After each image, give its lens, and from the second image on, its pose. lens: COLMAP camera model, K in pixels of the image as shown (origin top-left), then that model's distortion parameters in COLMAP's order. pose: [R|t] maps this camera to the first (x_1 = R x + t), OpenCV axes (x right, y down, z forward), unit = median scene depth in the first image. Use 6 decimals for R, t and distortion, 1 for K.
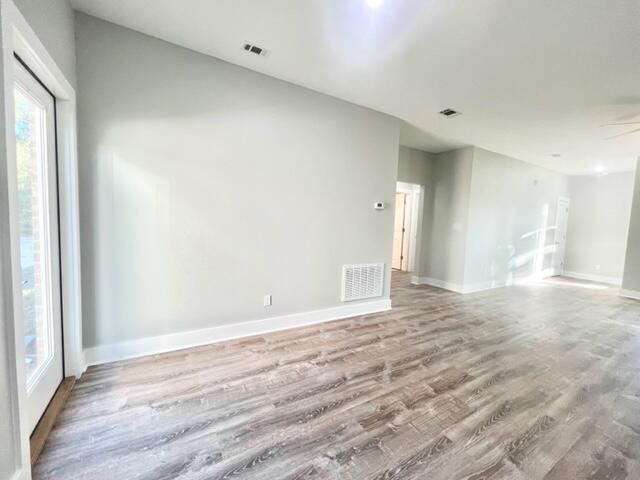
lens RADIAL K [[268.5, 0, 320.0], [0, 268.5, 240.0], [0, 0, 1]] dist [-0.001097, -0.000165]
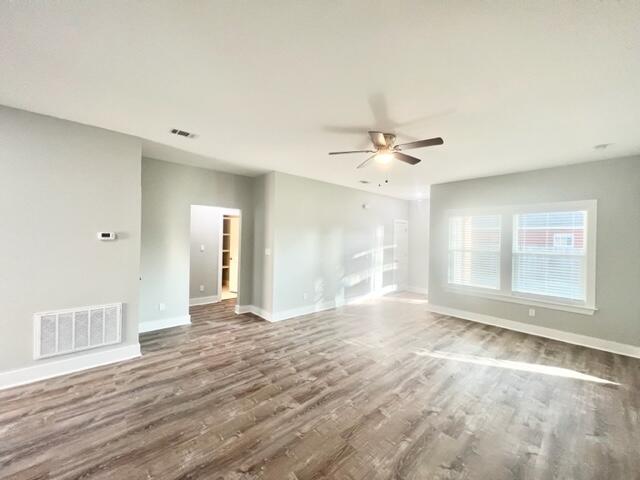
lens RADIAL K [[255.2, 0, 320.0], [0, 255.2, 240.0], [0, 0, 1]] dist [0.000089, 0.000185]
pose [[0.980061, -0.022367, 0.197436, 0.720596], [0.035082, 0.997512, -0.061140, -0.042247], [-0.195578, 0.066848, 0.978407, 0.079602]]
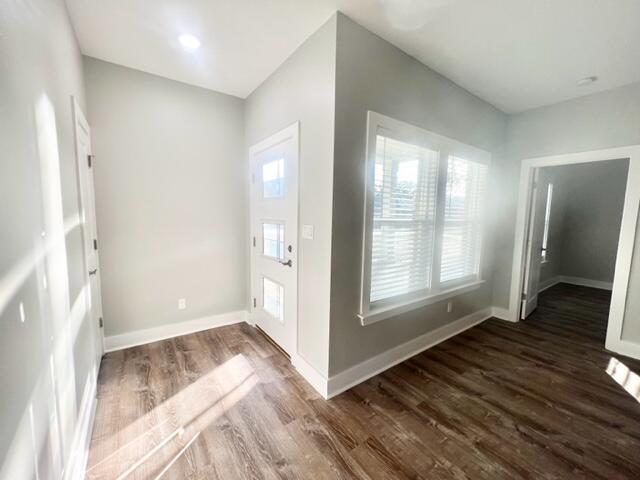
lens RADIAL K [[255.2, 0, 320.0], [0, 255.2, 240.0], [0, 0, 1]] dist [0.000089, 0.000185]
pose [[-0.071077, -0.142905, 0.987181, 1.151586], [0.056147, 0.987542, 0.147000, -0.101196], [-0.995889, 0.065876, -0.062168, 1.496984]]
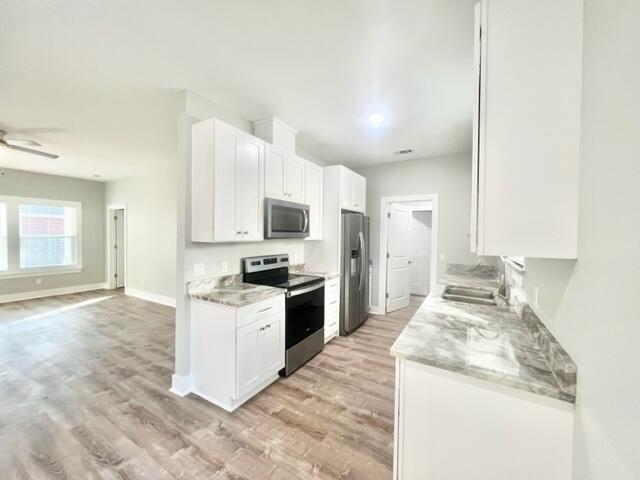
lens RADIAL K [[255.2, 0, 320.0], [0, 255.2, 240.0], [0, 0, 1]] dist [0.000089, 0.000185]
pose [[-0.479030, -0.062143, 0.875596, -0.227857], [0.039006, 0.994999, 0.091957, -0.070291], [-0.876931, 0.078203, -0.474211, 0.277577]]
